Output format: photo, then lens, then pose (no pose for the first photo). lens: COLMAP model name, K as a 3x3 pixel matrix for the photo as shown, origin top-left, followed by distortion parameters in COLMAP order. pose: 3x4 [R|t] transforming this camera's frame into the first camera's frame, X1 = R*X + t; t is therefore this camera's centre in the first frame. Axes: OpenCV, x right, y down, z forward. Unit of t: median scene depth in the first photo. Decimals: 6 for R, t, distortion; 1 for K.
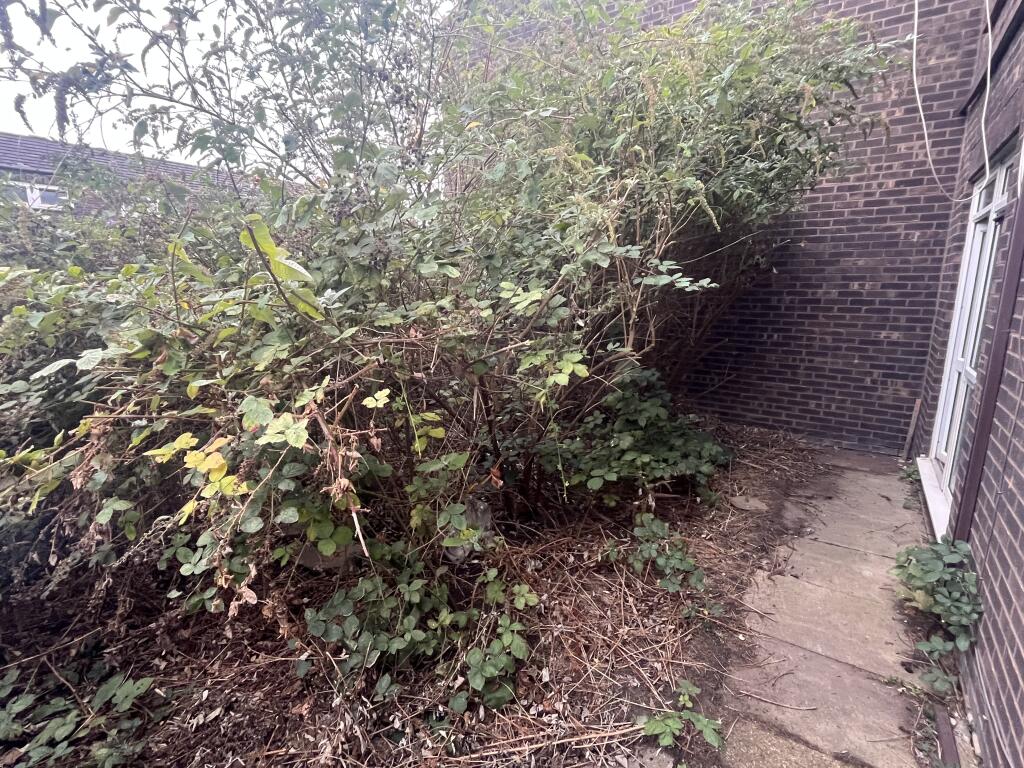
lens RADIAL K [[502.1, 0, 510.9], [0, 502.1, 384.5], [0, 0, 1]] dist [-0.001112, -0.000304]
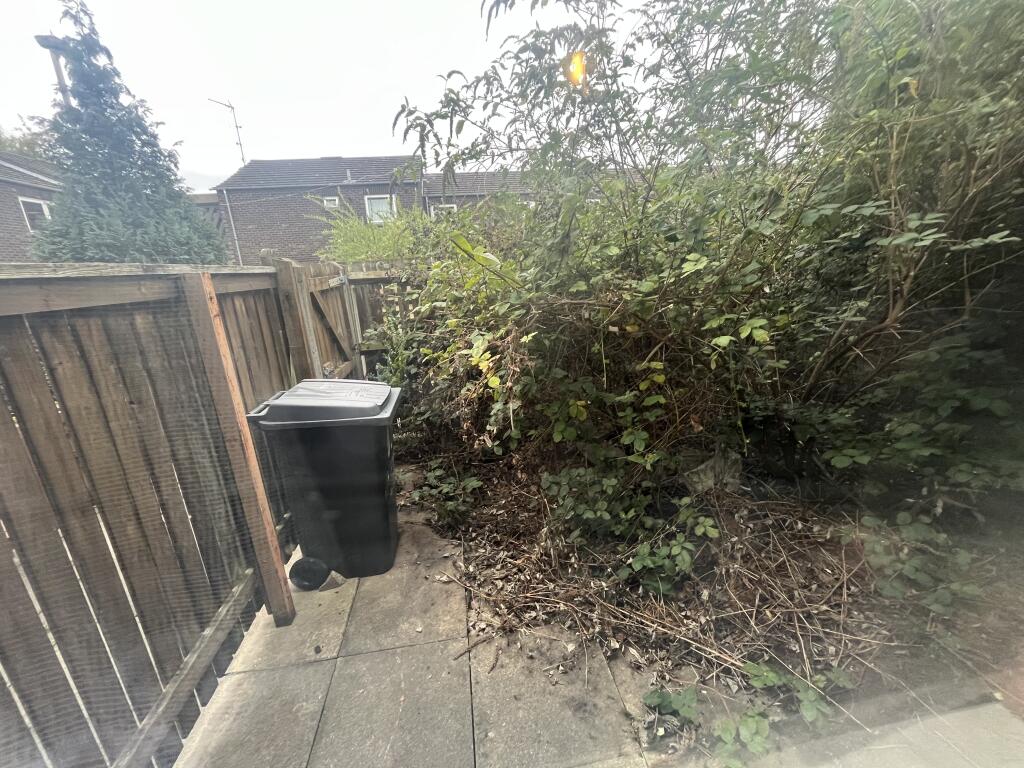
lens RADIAL K [[413.4, 0, 513.2], [0, 413.4, 383.1], [0, 0, 1]] dist [-0.001921, -0.000225]
pose [[0.694294, 0.163368, -0.700904, 0.382640], [-0.091289, 0.986020, 0.139395, -0.002642], [0.713878, -0.032796, 0.699501, 0.021446]]
